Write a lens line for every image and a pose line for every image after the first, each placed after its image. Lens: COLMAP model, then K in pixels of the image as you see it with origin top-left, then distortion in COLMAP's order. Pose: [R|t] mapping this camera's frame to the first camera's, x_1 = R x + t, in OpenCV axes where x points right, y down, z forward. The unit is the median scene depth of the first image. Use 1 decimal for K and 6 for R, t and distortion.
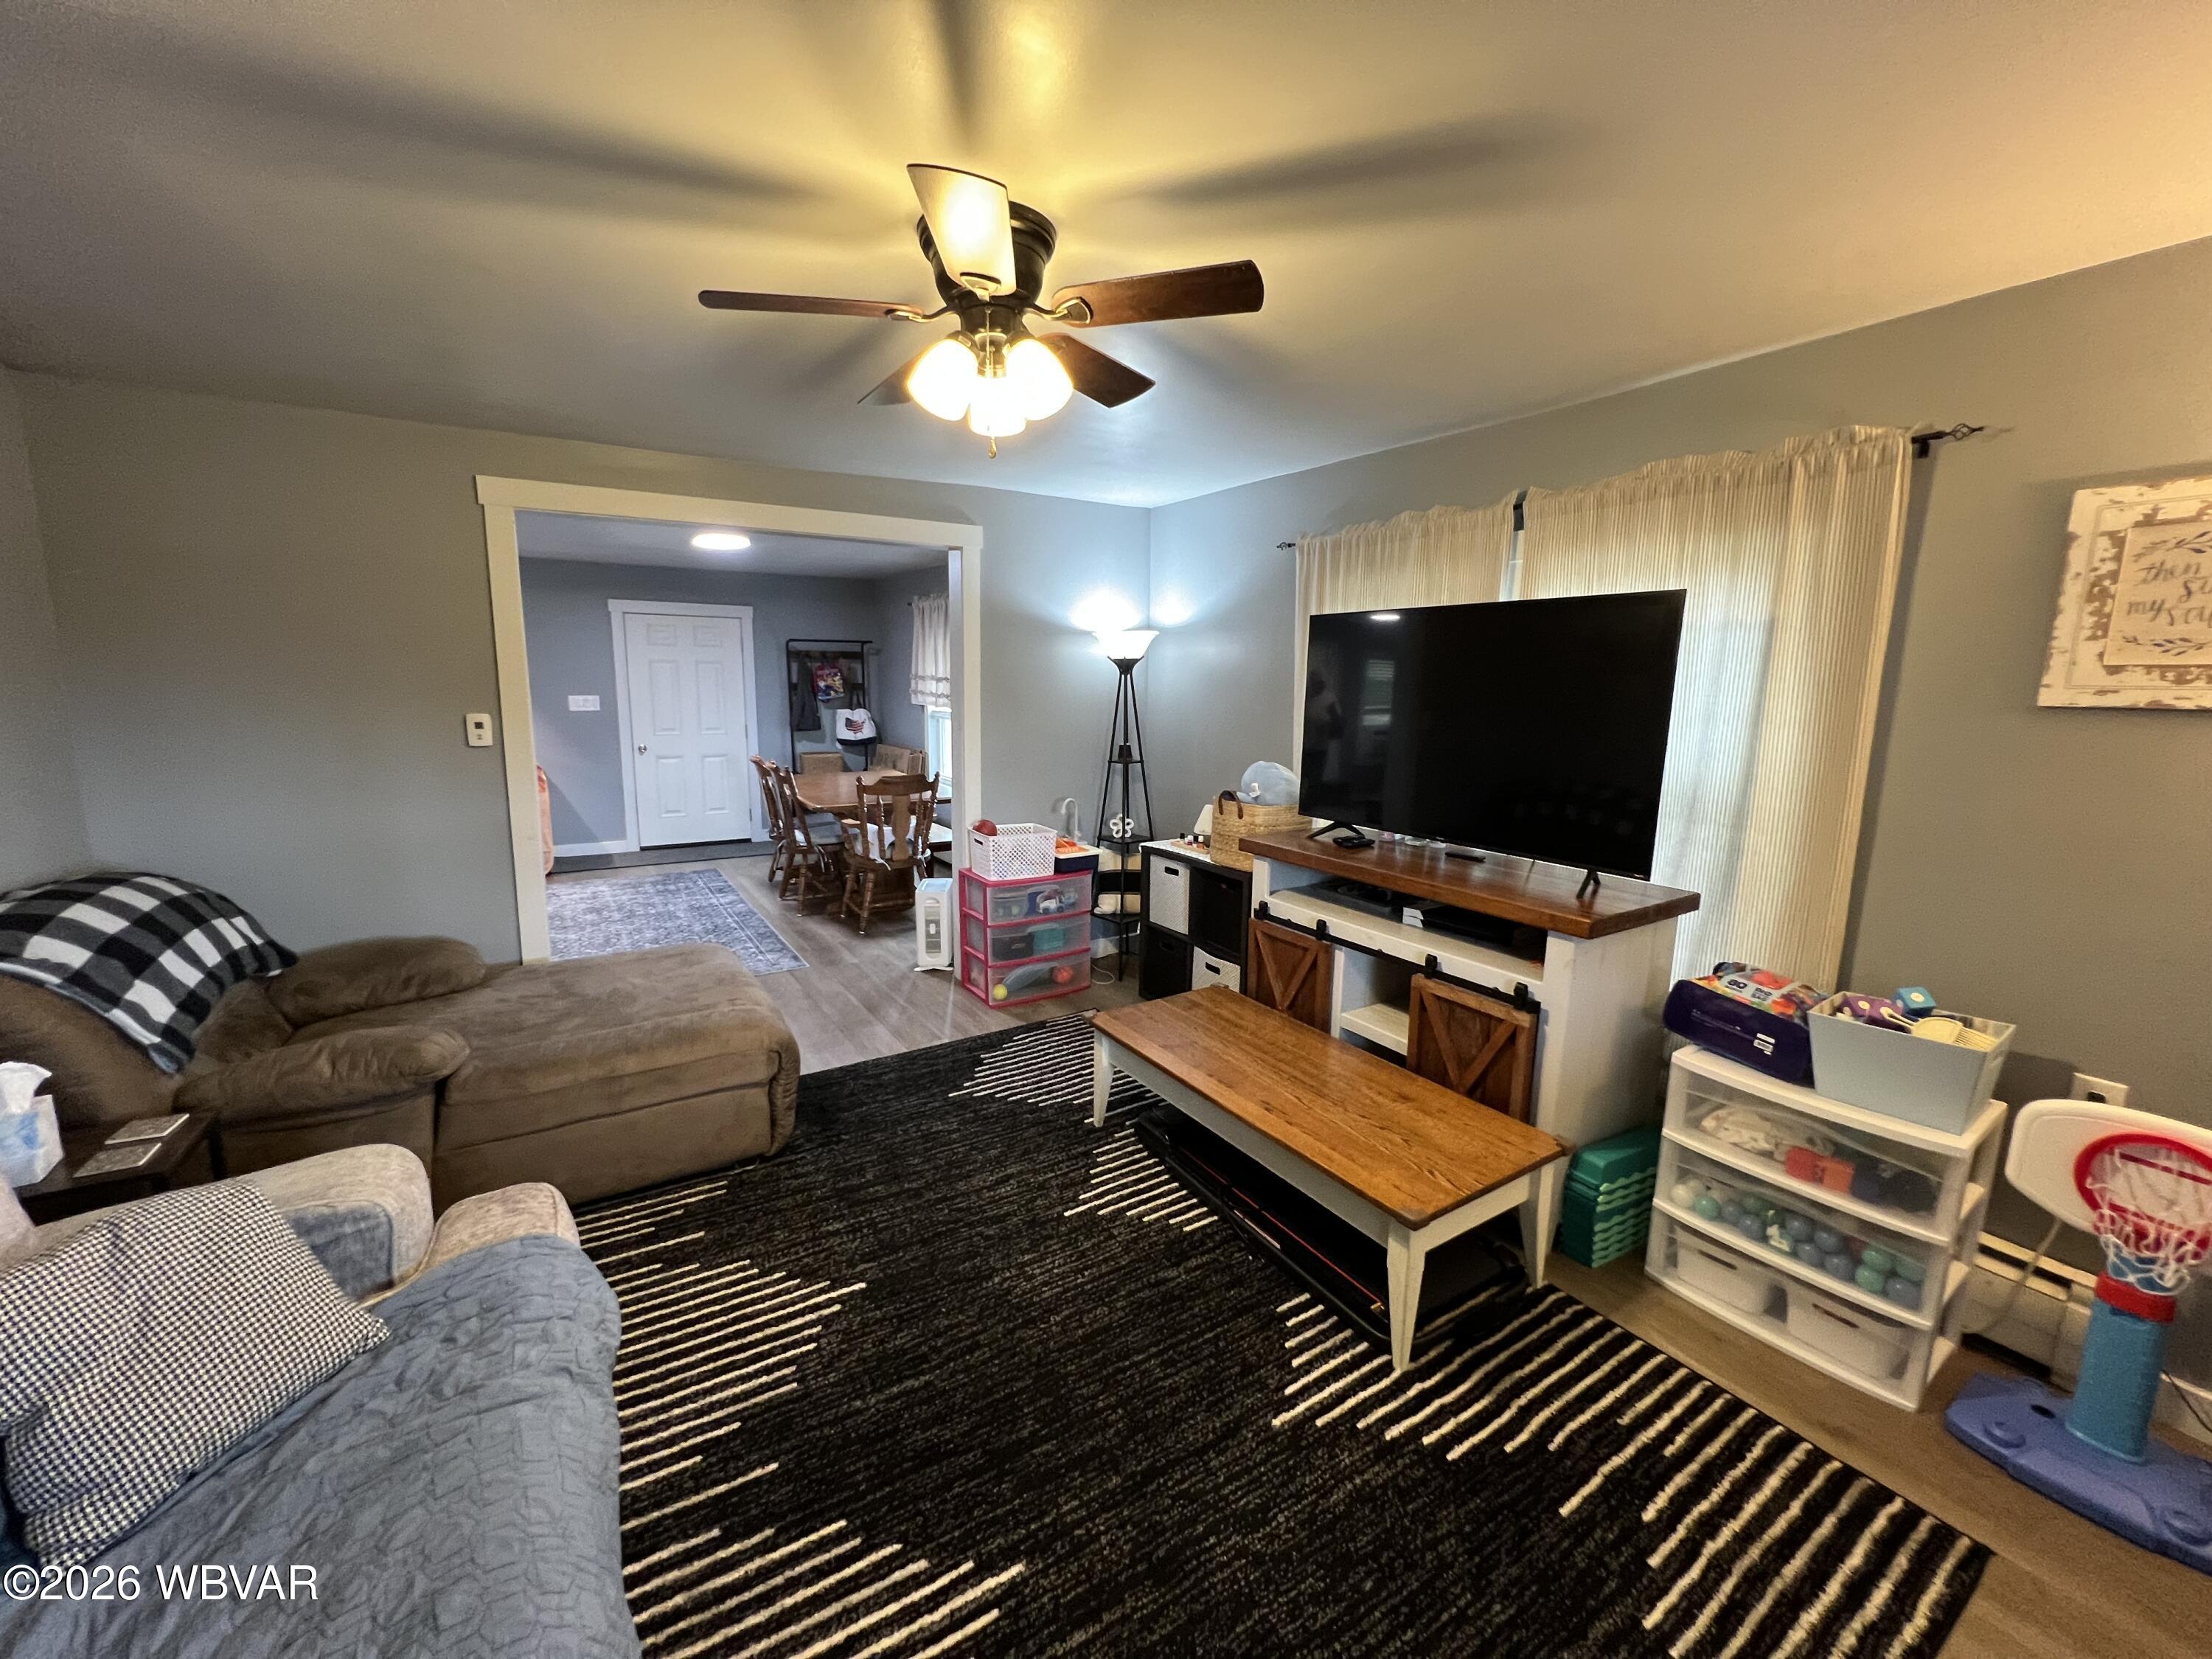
lens RADIAL K [[890.2, 0, 1117.7], [0, 890.2, 833.9], [0, 0, 1]] dist [-0.004020, -0.000318]
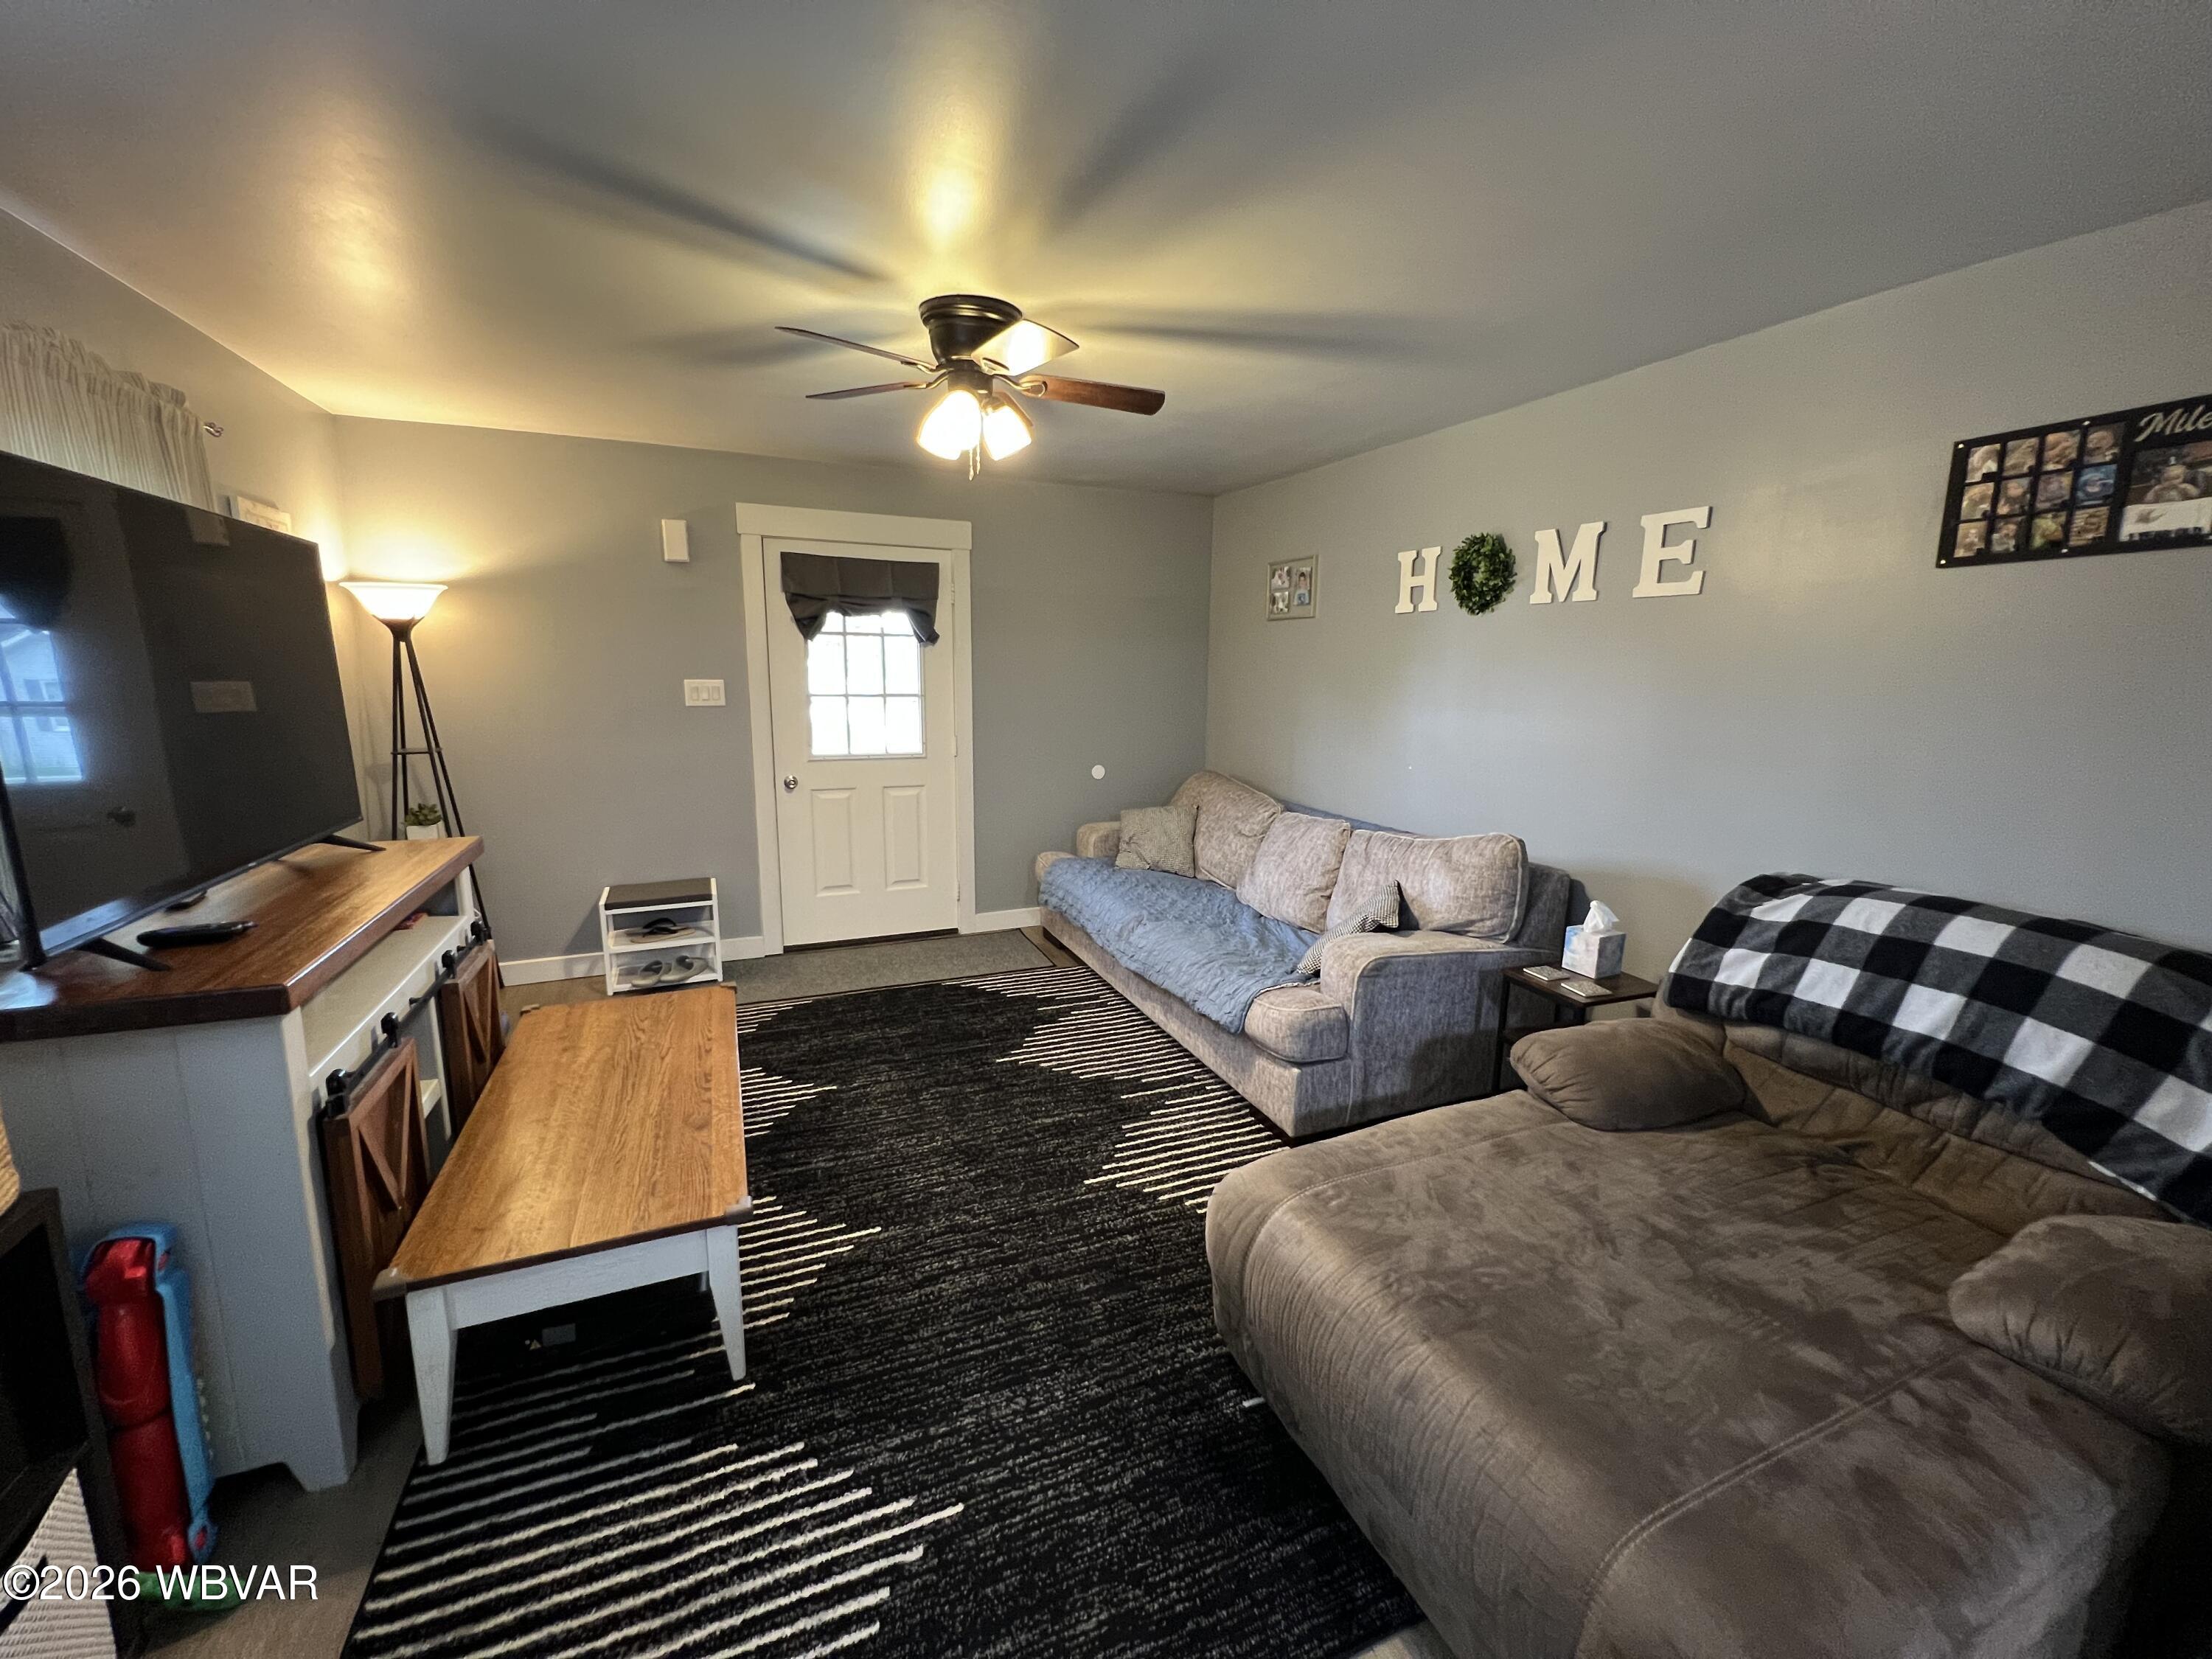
lens RADIAL K [[890.2, 0, 1104.2], [0, 890.2, 822.4], [0, 0, 1]] dist [-0.004020, -0.000318]
pose [[-0.985825, -0.055412, 0.158363, -0.406866], [0.000845, 0.942234, 0.334954, -0.269331], [-0.167776, 0.330340, -0.928831, 1.671182]]
